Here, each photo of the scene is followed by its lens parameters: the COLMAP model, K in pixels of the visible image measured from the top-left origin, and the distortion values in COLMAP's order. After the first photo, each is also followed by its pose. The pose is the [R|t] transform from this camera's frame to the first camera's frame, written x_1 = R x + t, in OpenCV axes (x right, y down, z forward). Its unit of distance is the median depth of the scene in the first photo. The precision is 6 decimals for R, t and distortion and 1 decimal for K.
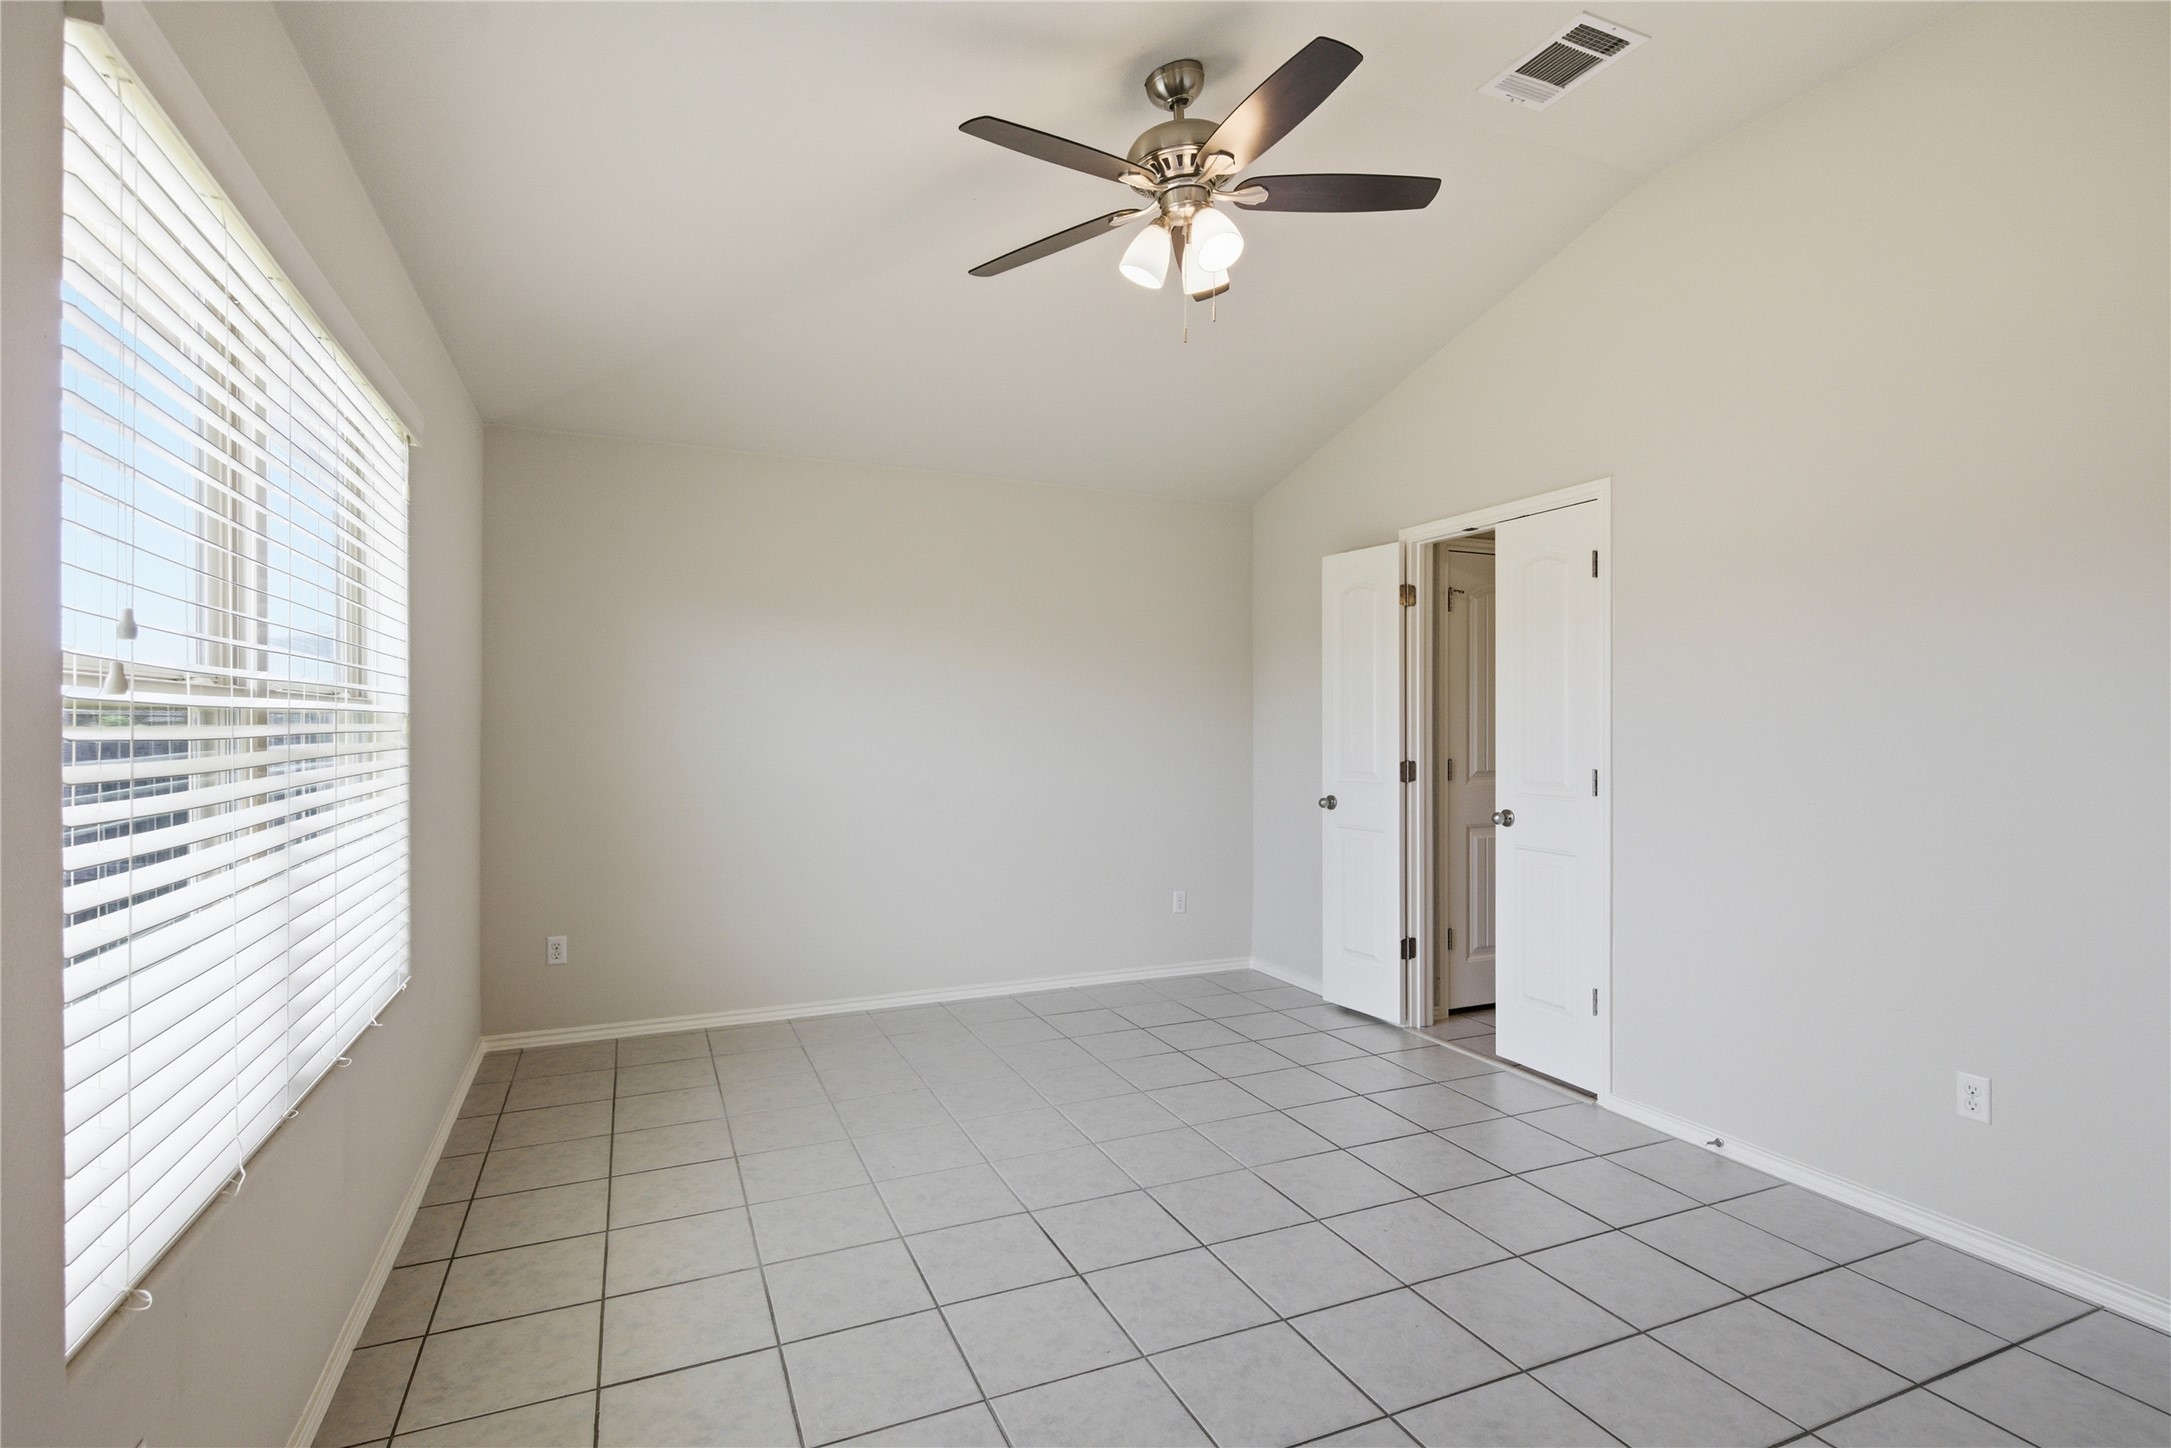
lens RADIAL K [[1056.9, 0, 1085.5], [0, 1056.9, 724.0], [0, 0, 1]] dist [-0.002970, -0.000230]
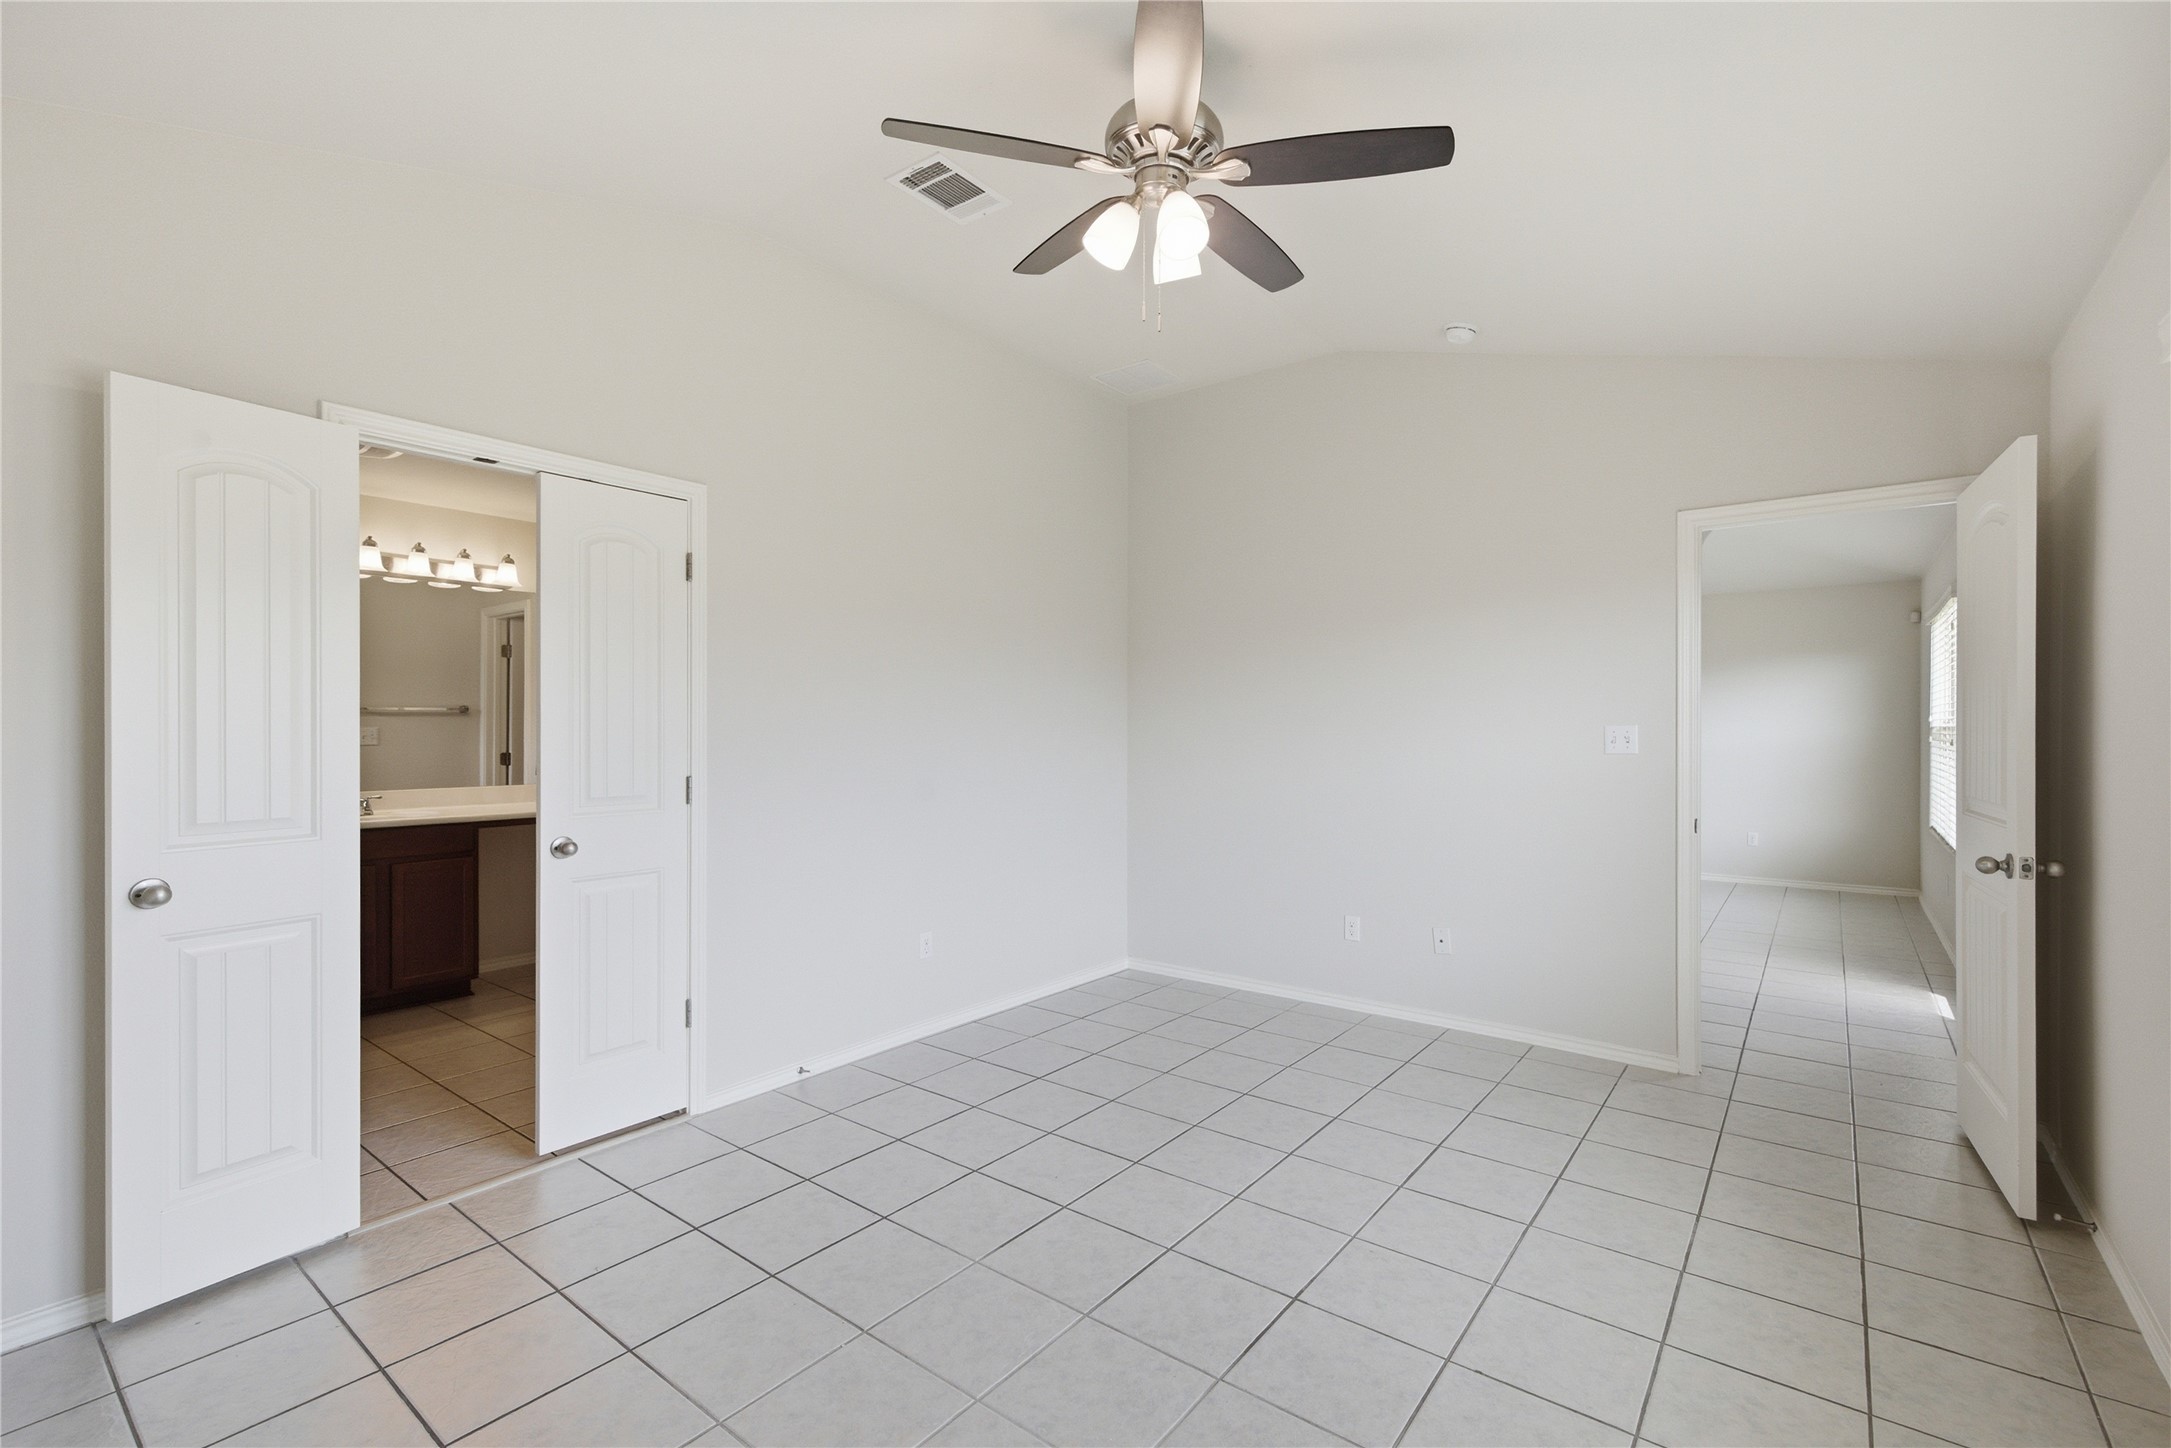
lens RADIAL K [[945.5, 0, 1093.5], [0, 945.5, 729.6], [0, 0, 1]] dist [0.000512, 0.000104]
pose [[-0.491969, -0.001754, 0.870611, -0.513008], [-0.001875, 0.999998, 0.000955, -0.001973], [-0.870611, -0.001163, -0.491971, 1.215461]]
